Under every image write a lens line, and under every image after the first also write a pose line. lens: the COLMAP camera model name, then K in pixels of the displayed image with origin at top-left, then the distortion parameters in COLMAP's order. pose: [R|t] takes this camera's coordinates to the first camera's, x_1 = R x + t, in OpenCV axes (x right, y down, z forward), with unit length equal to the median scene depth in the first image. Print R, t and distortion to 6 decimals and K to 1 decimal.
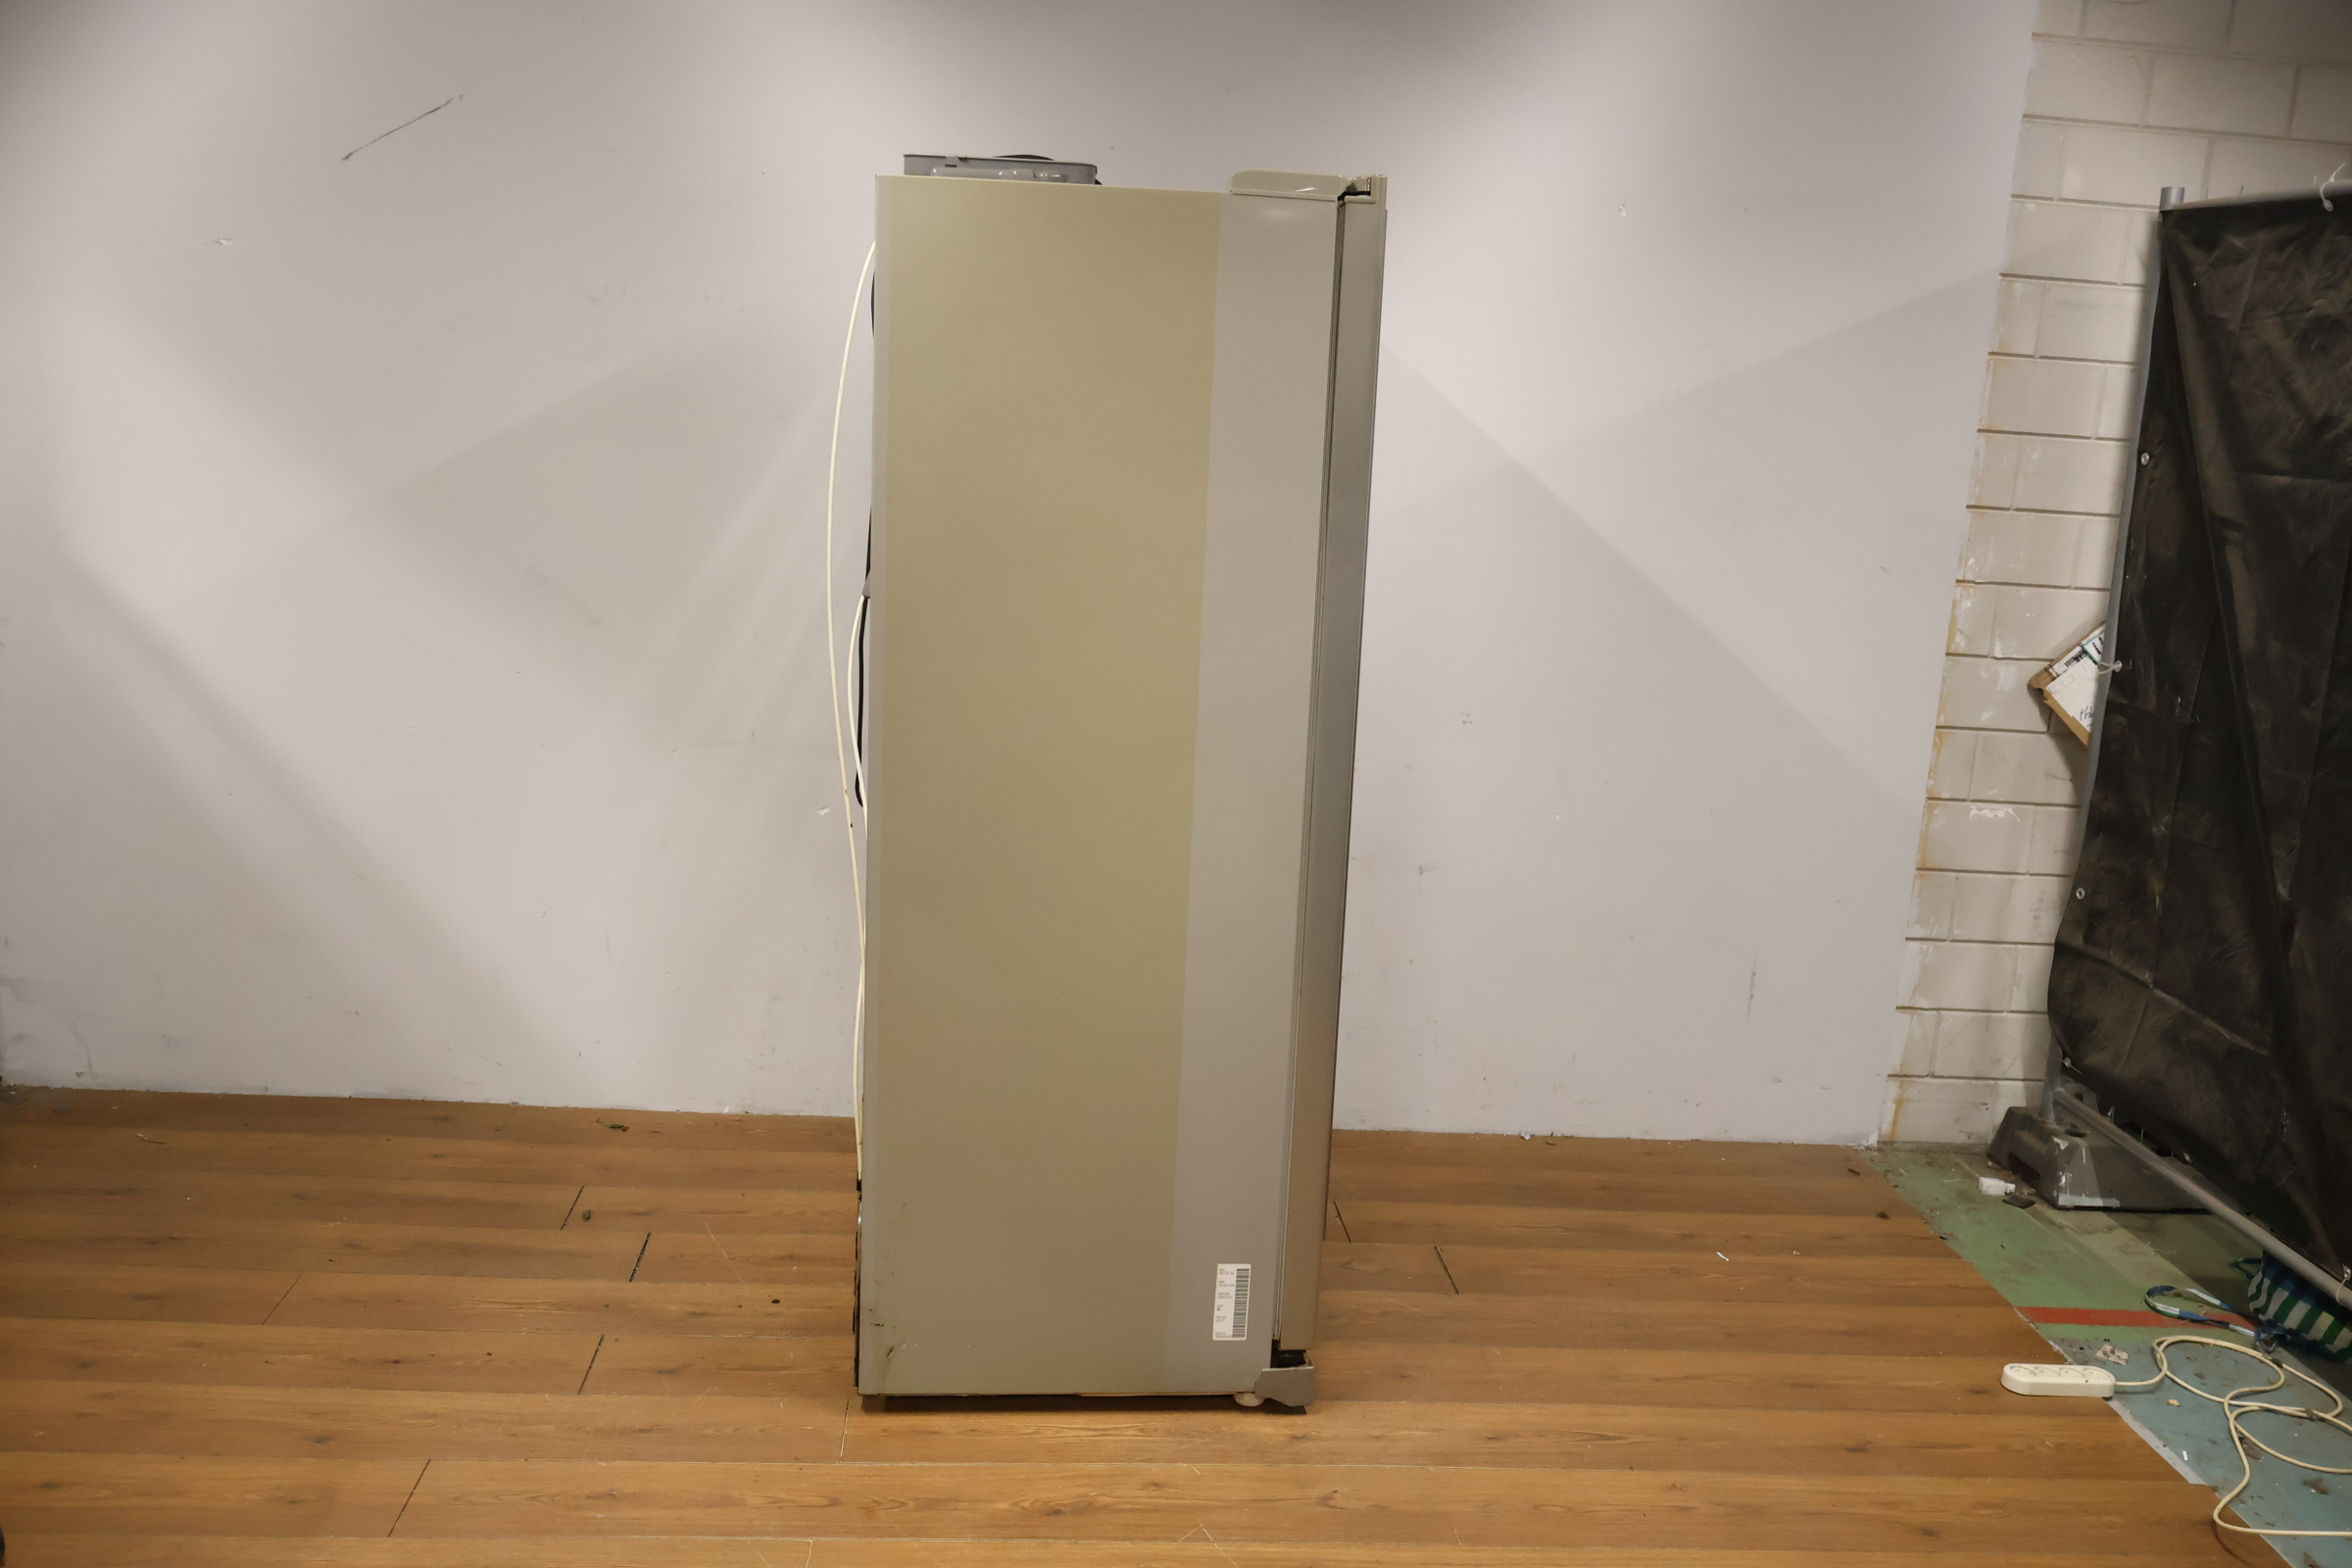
lens RADIAL K [[2032.6, 0, 1172.3], [0, 2032.6, 767.3], [0, 0, 1]] dist [-0.007605, 0.008308]
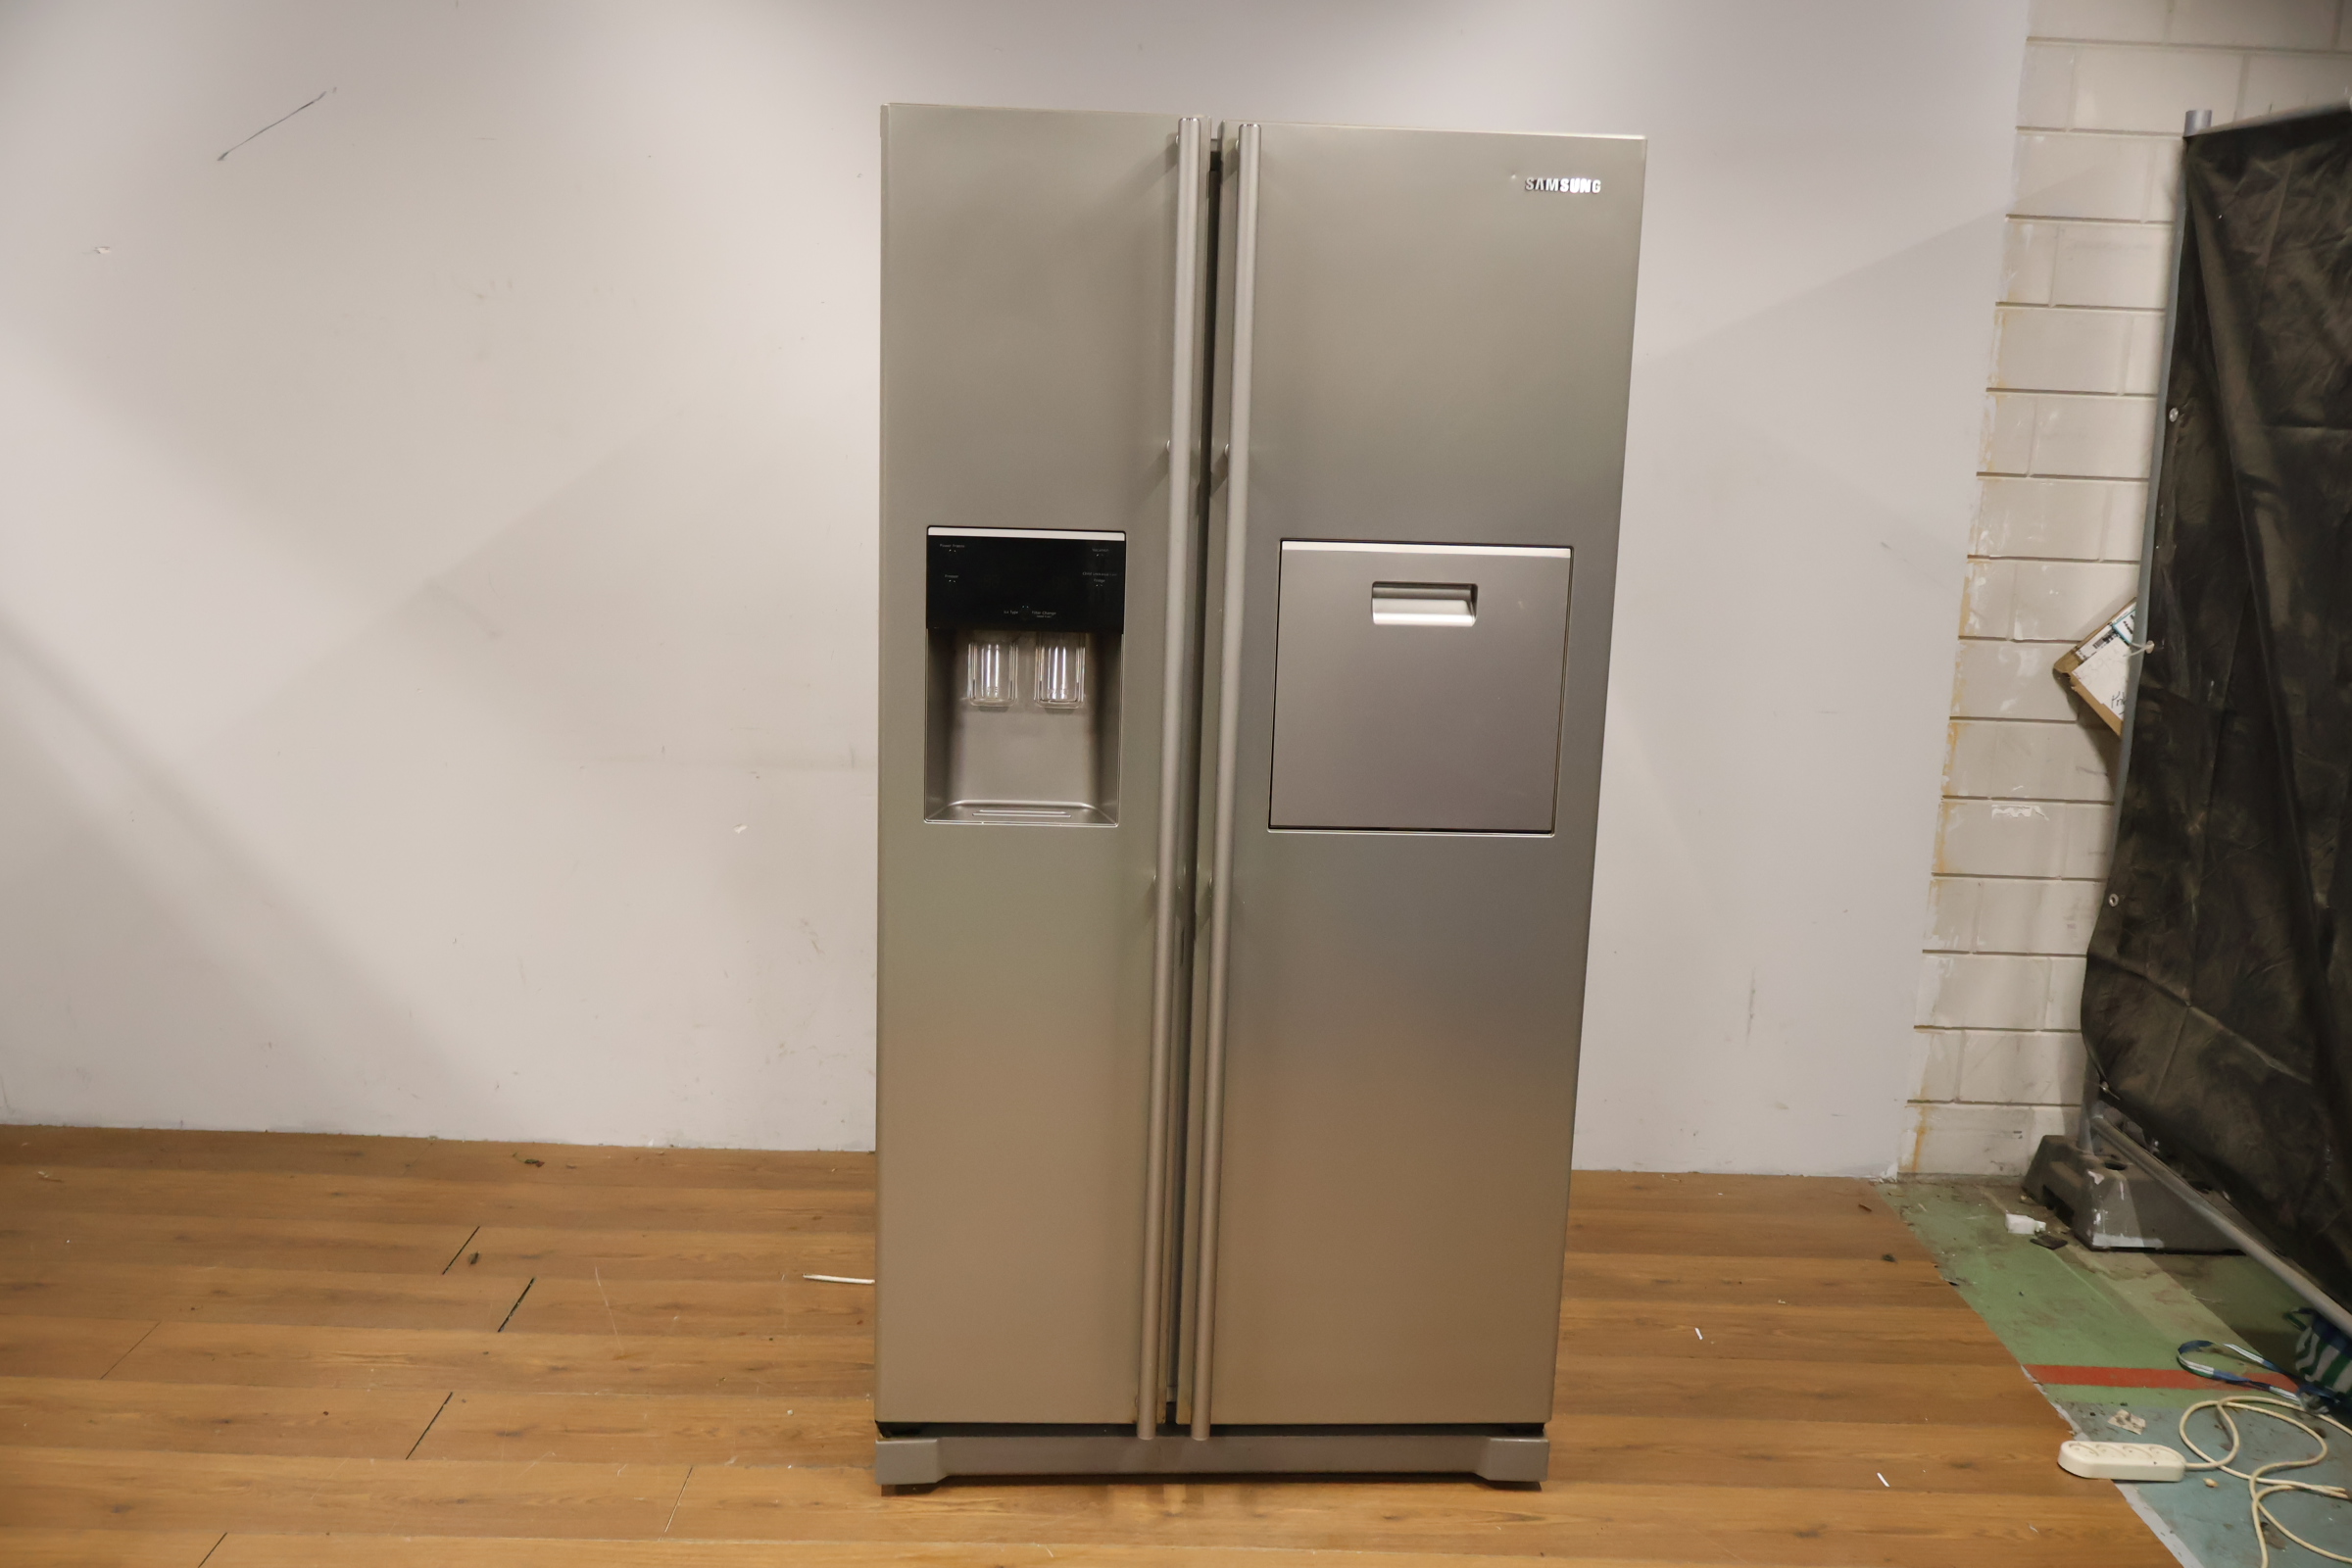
lens RADIAL K [[2032.6, 0, 1157.7], [0, 2032.6, 772.6], [0, 0, 1]] dist [-0.007605, 0.008308]
pose [[0.996868, -0.016497, -0.077349, 0.097959], [0.016551, 0.999863, 0.000060, -0.001519], [0.077337, -0.001340, 0.997004, 0.070708]]
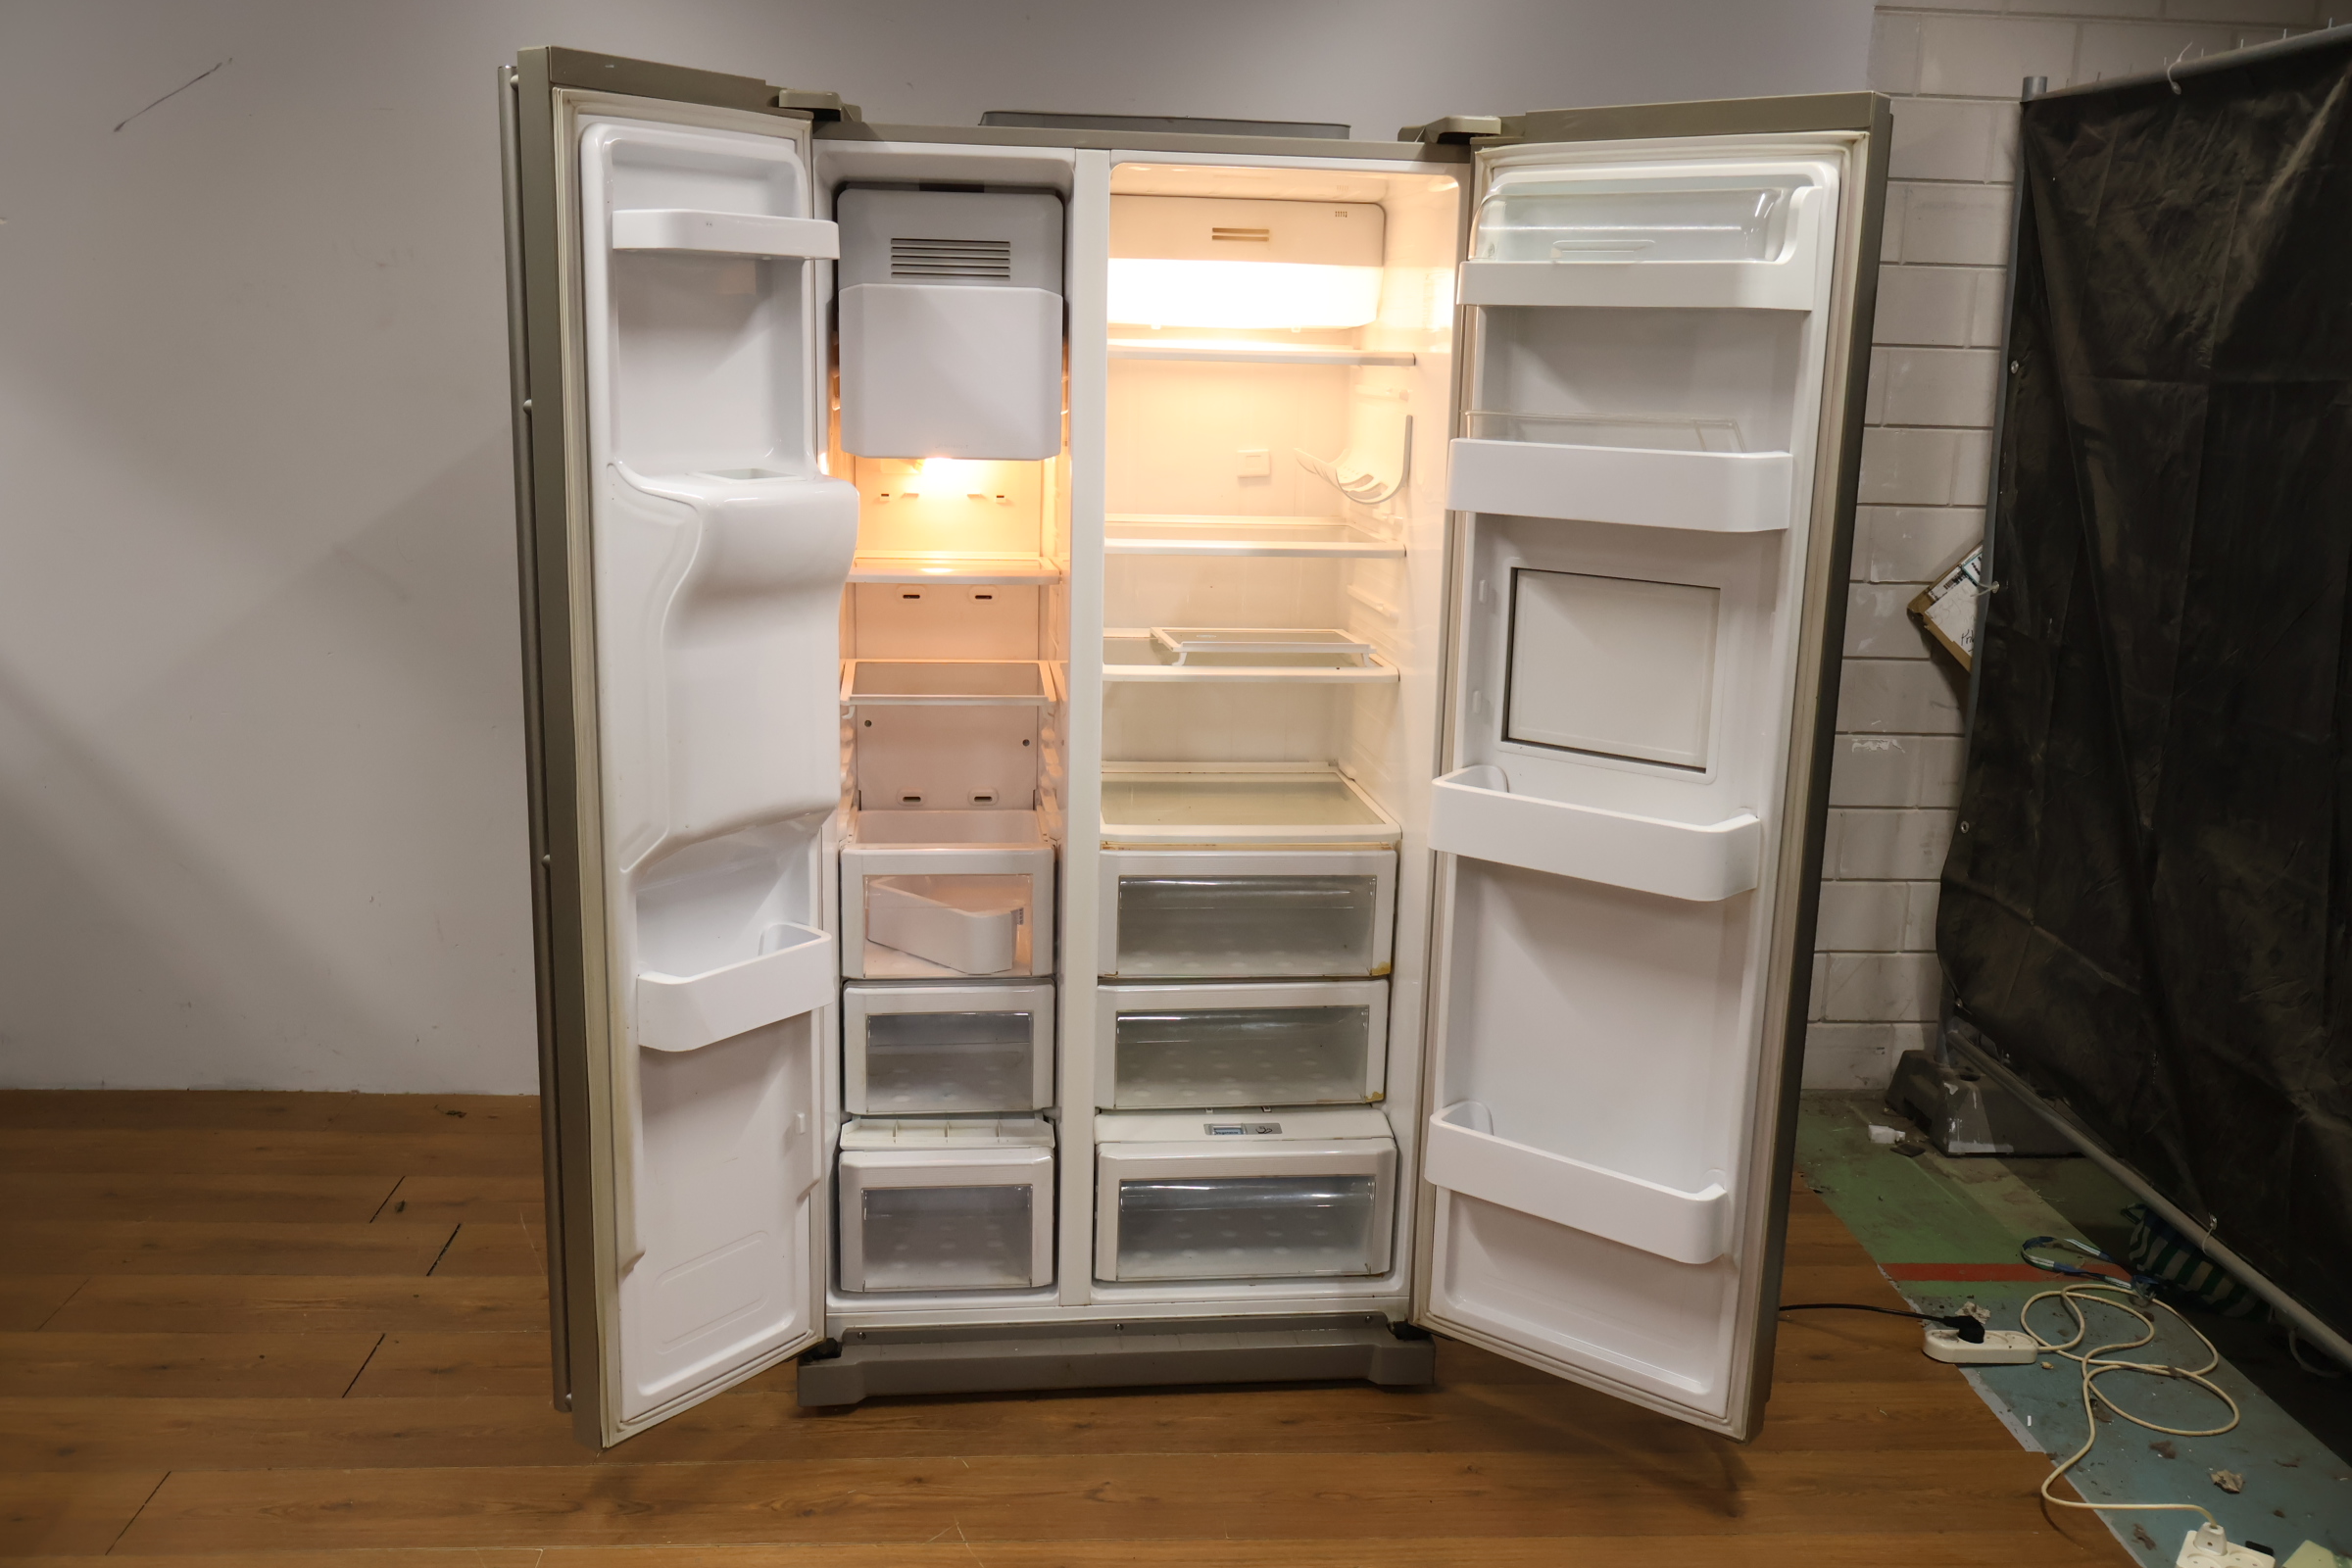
lens RADIAL K [[2032.6, 0, 1161.5], [0, 2032.6, 761.2], [0, 0, 1]] dist [-0.007605, 0.008308]
pose [[0.998946, -0.033100, -0.031788, 0.105045], [0.033831, 0.999169, 0.022749, -0.003188], [0.031008, -0.023801, 0.999236, 0.036793]]
